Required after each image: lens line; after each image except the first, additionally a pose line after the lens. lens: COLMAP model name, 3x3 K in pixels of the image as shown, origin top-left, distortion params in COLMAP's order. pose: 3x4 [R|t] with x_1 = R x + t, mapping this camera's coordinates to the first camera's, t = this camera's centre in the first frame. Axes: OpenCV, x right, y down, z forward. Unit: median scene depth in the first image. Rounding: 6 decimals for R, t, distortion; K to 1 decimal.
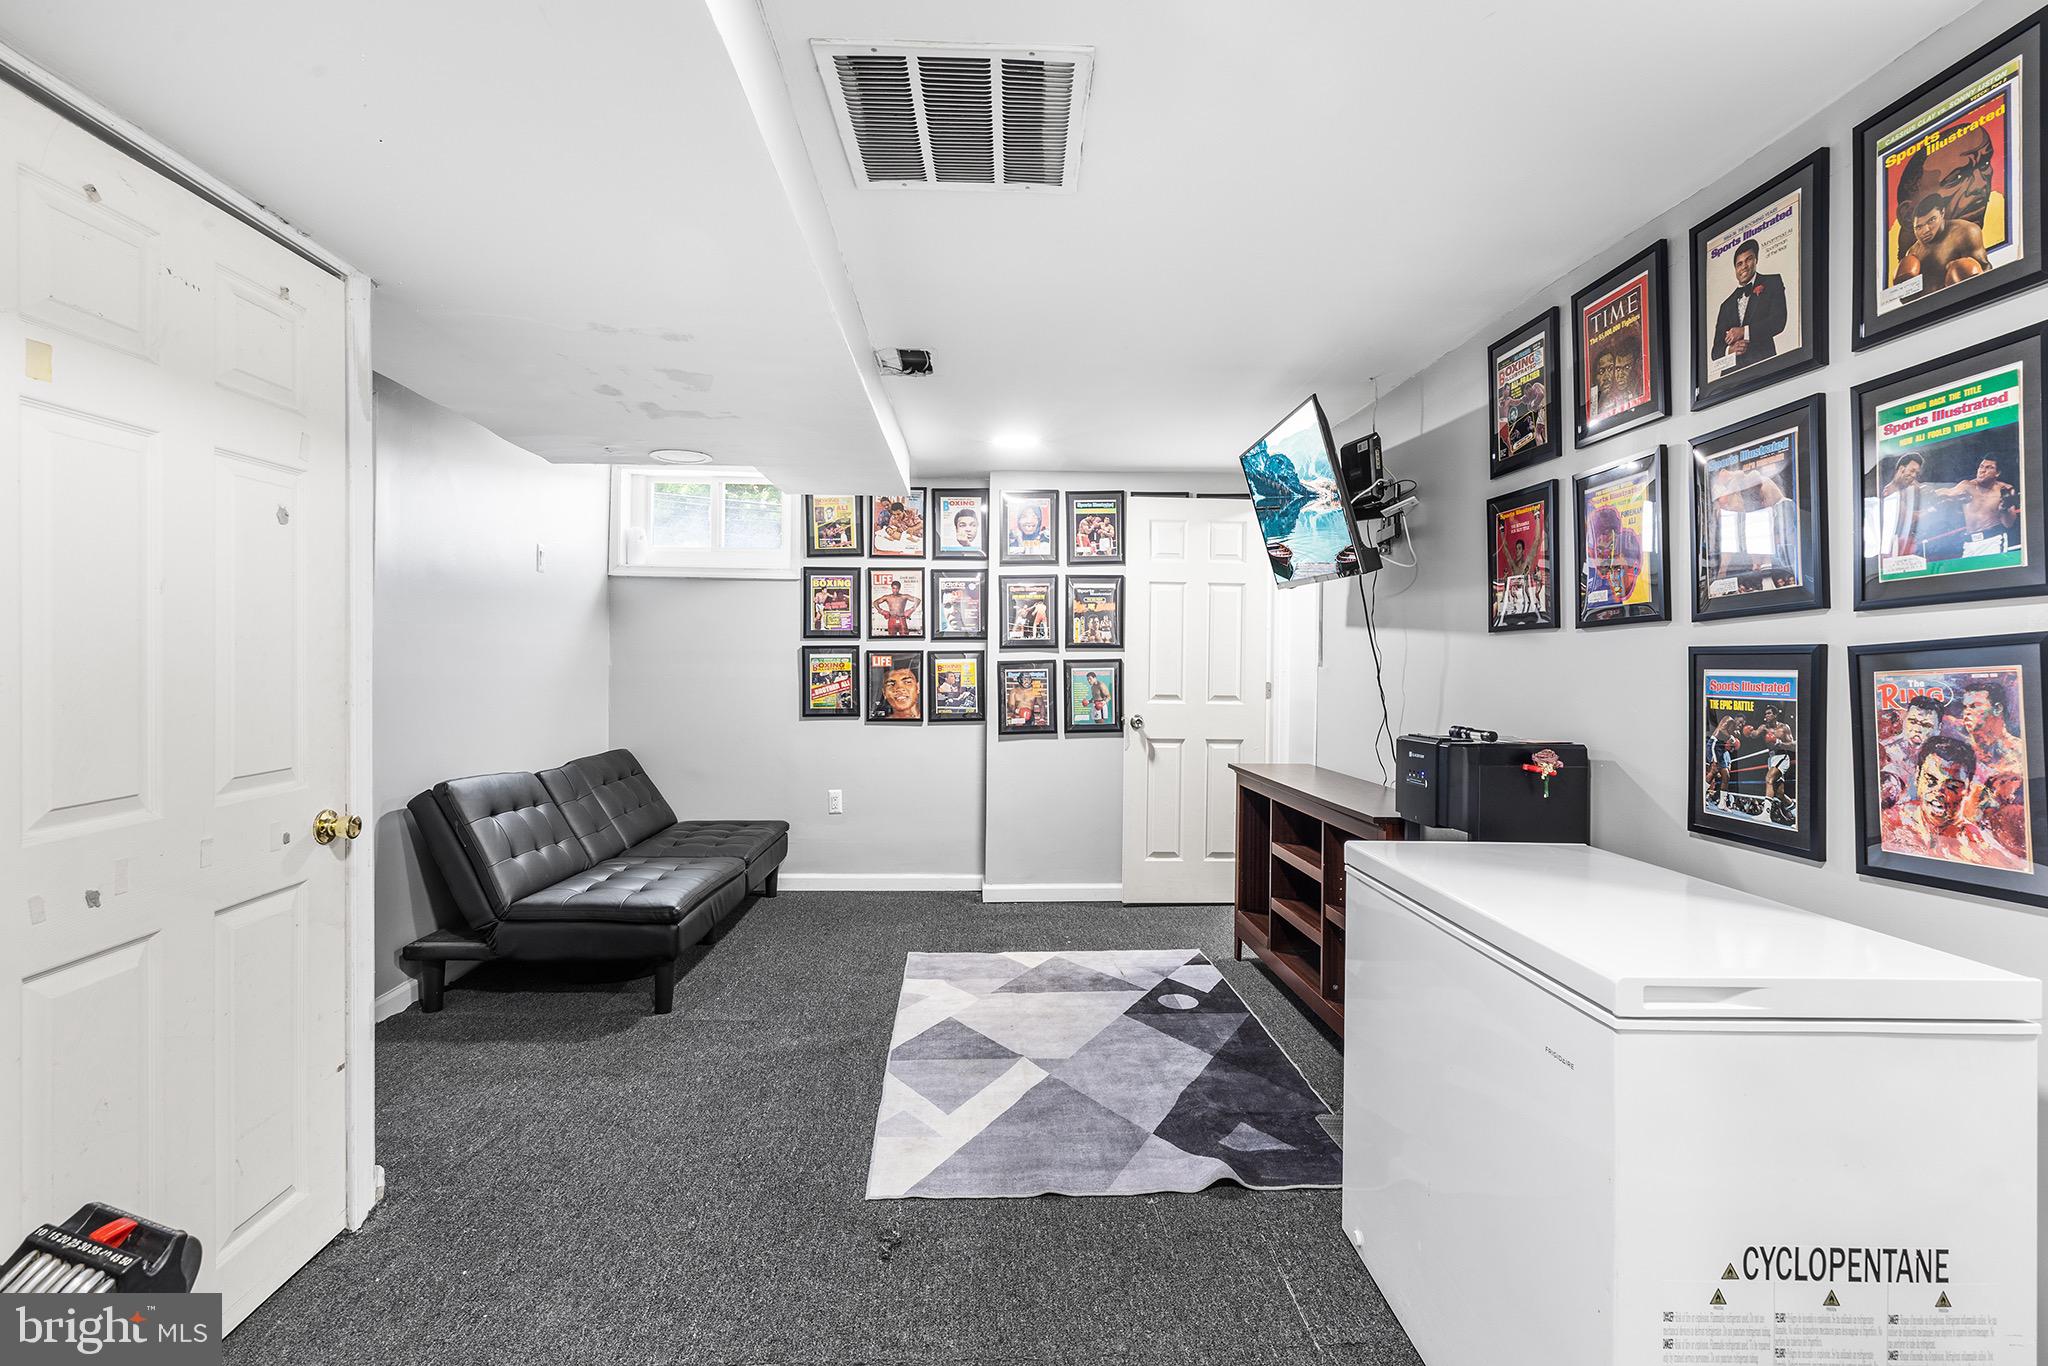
lens RADIAL K [[926.3, 0, 1027.6], [0, 926.3, 669.5], [0, 0, 1]] dist [0.000458, -0.000037]
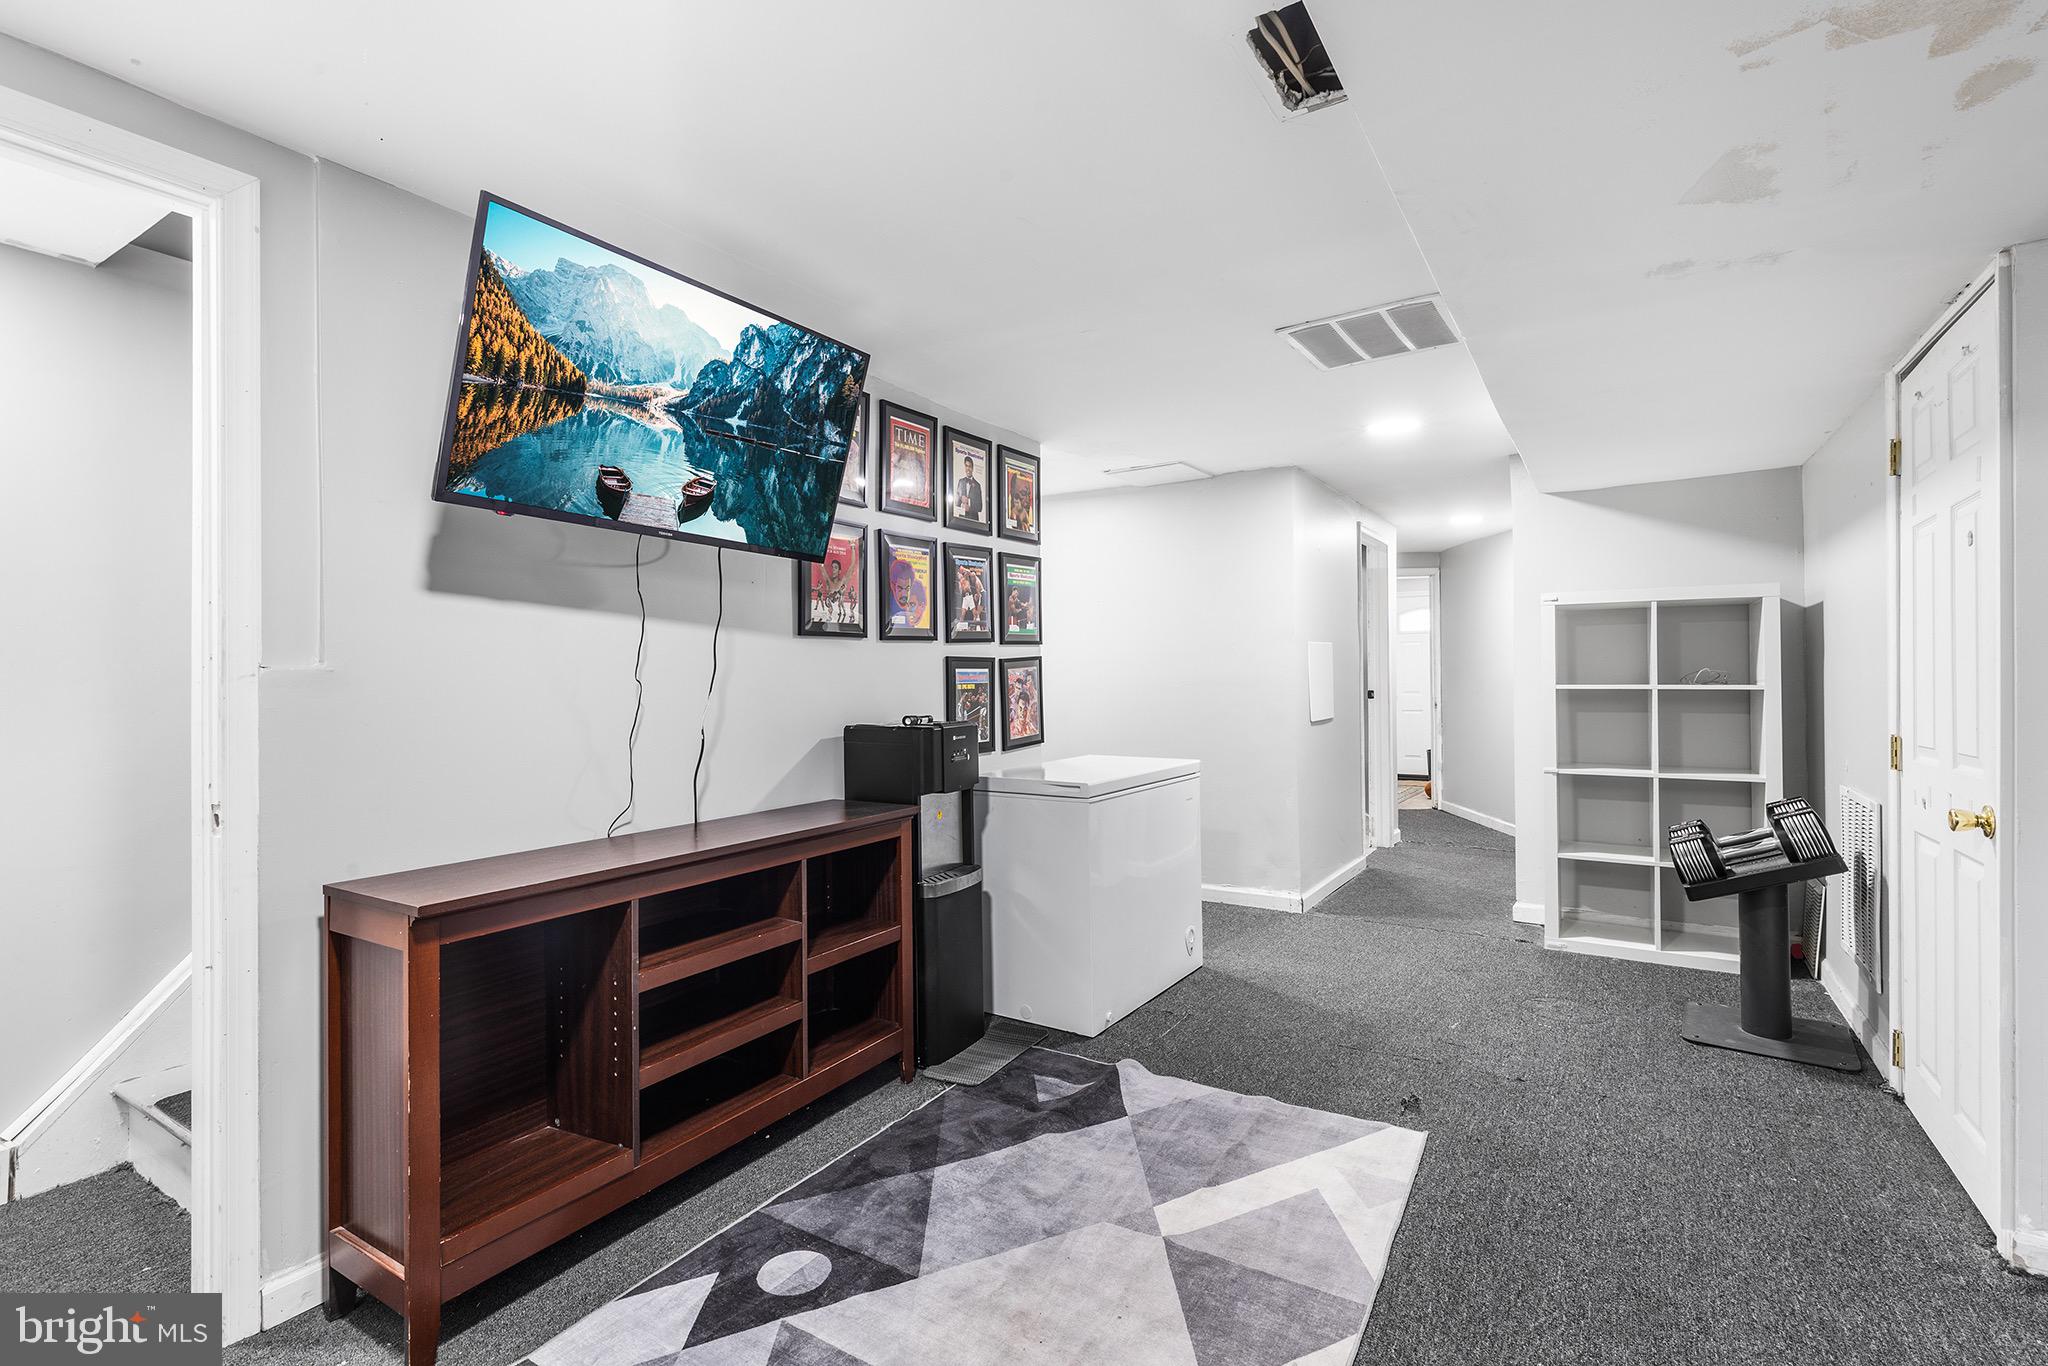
lens RADIAL K [[926.3, 0, 1027.6], [0, 926.3, 669.5], [0, 0, 1]] dist [0.000458, -0.000037]
pose [[-0.812591, -0.002397, 0.582830, -0.489105], [0.000387, 0.999989, 0.004653, -0.006860], [-0.582834, 0.004006, -0.812581, 2.471161]]
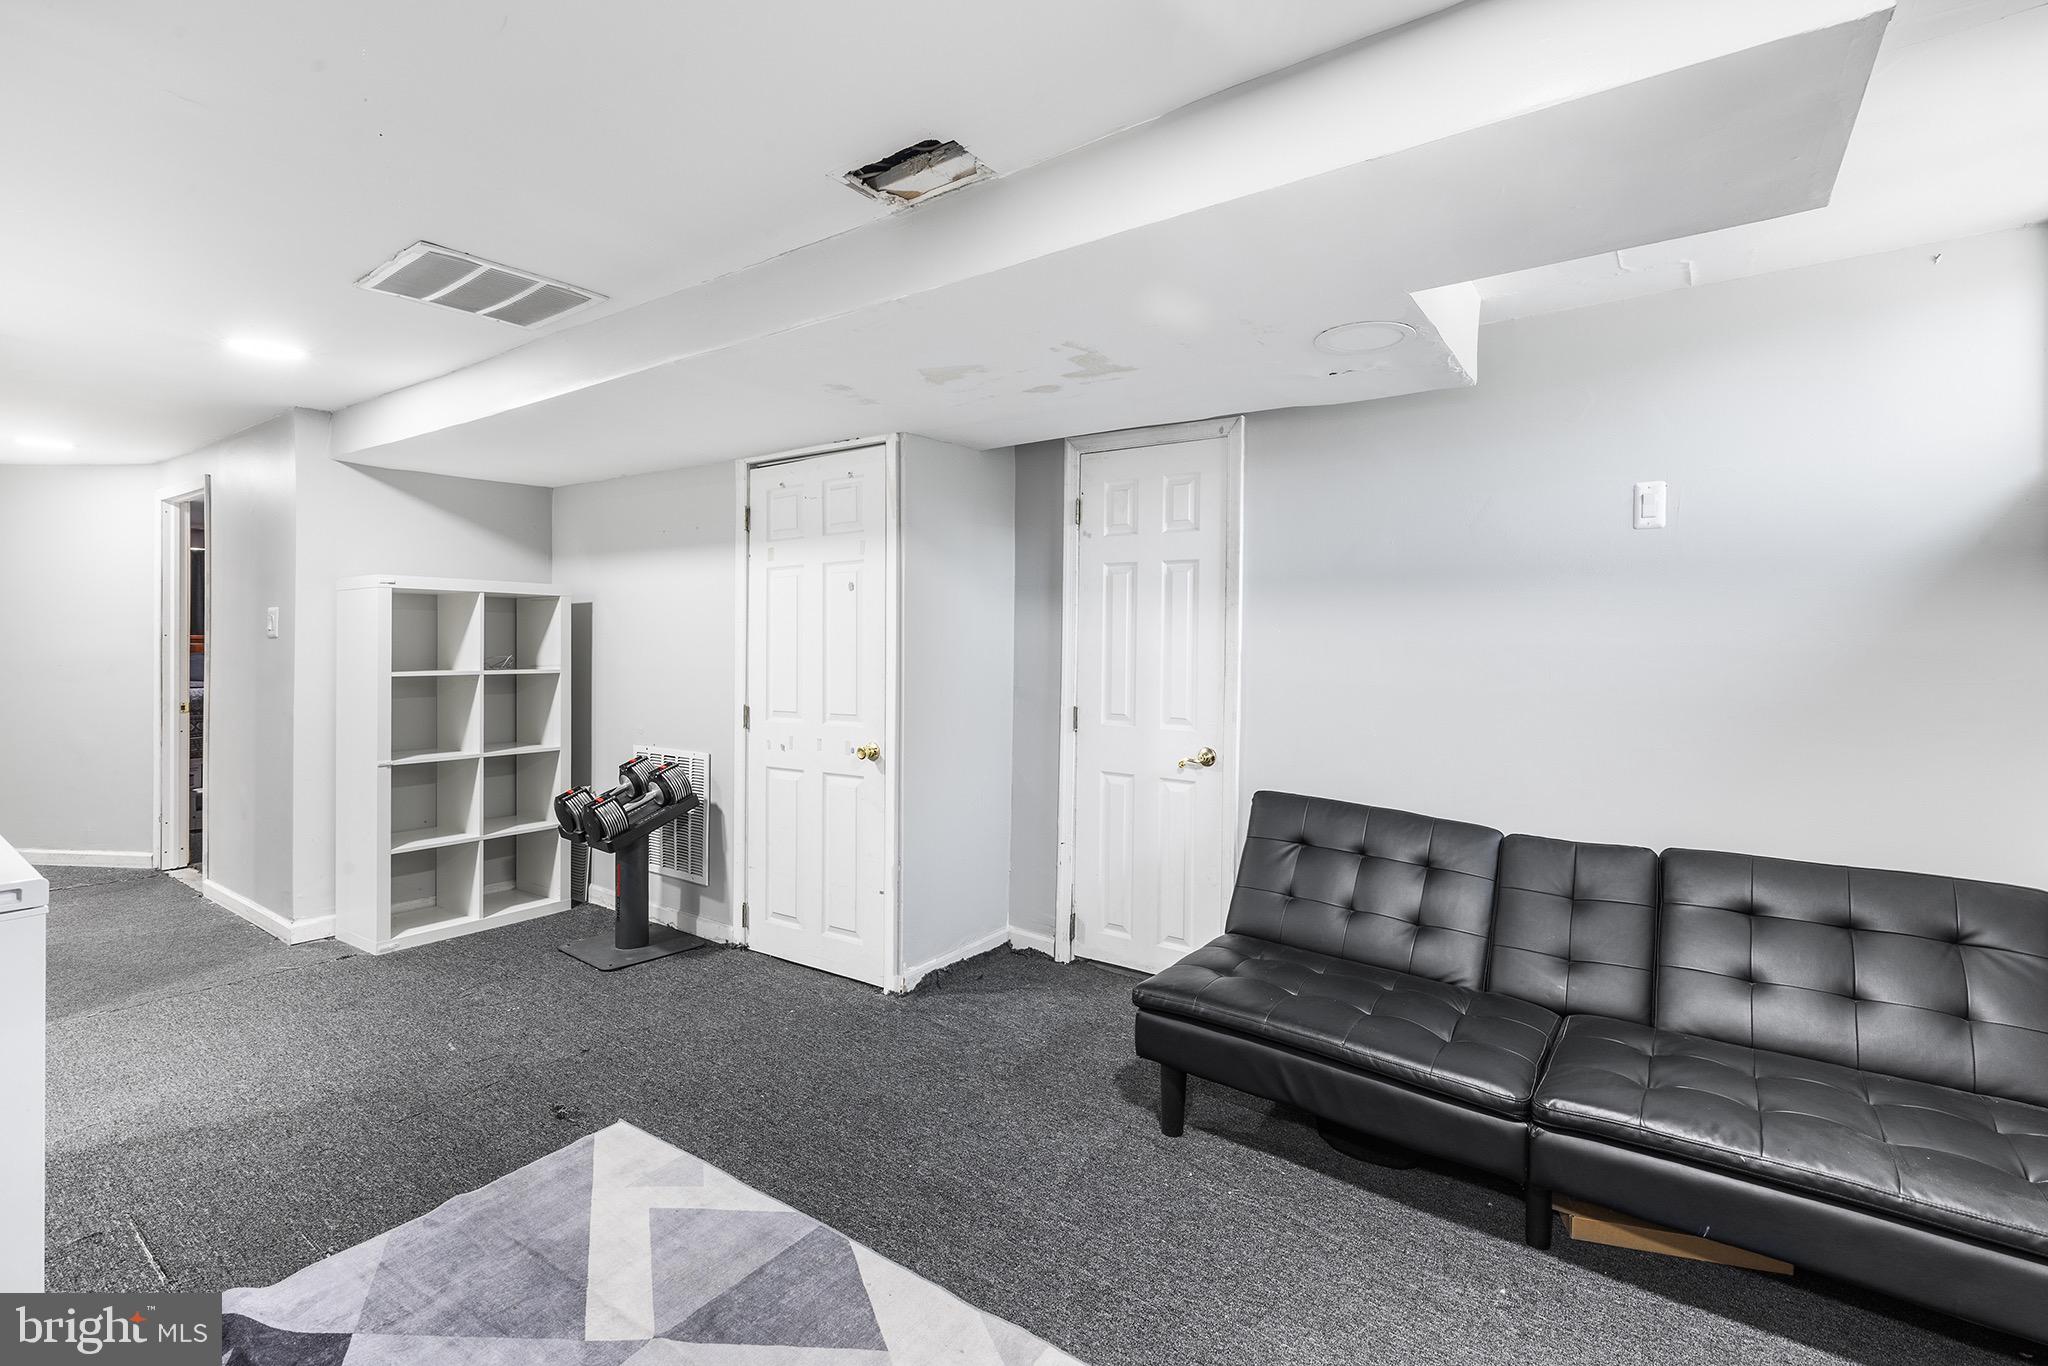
lens RADIAL K [[934.2, 0, 1017.4], [0, 934.2, 636.9], [0, 0, 1]] dist [-0.000791, -0.000142]
pose [[-0.630471, -0.021501, -0.775915, 0.488964], [-0.017155, 0.999758, -0.013765, -0.034529], [0.776023, 0.004632, -0.630688, 2.375822]]
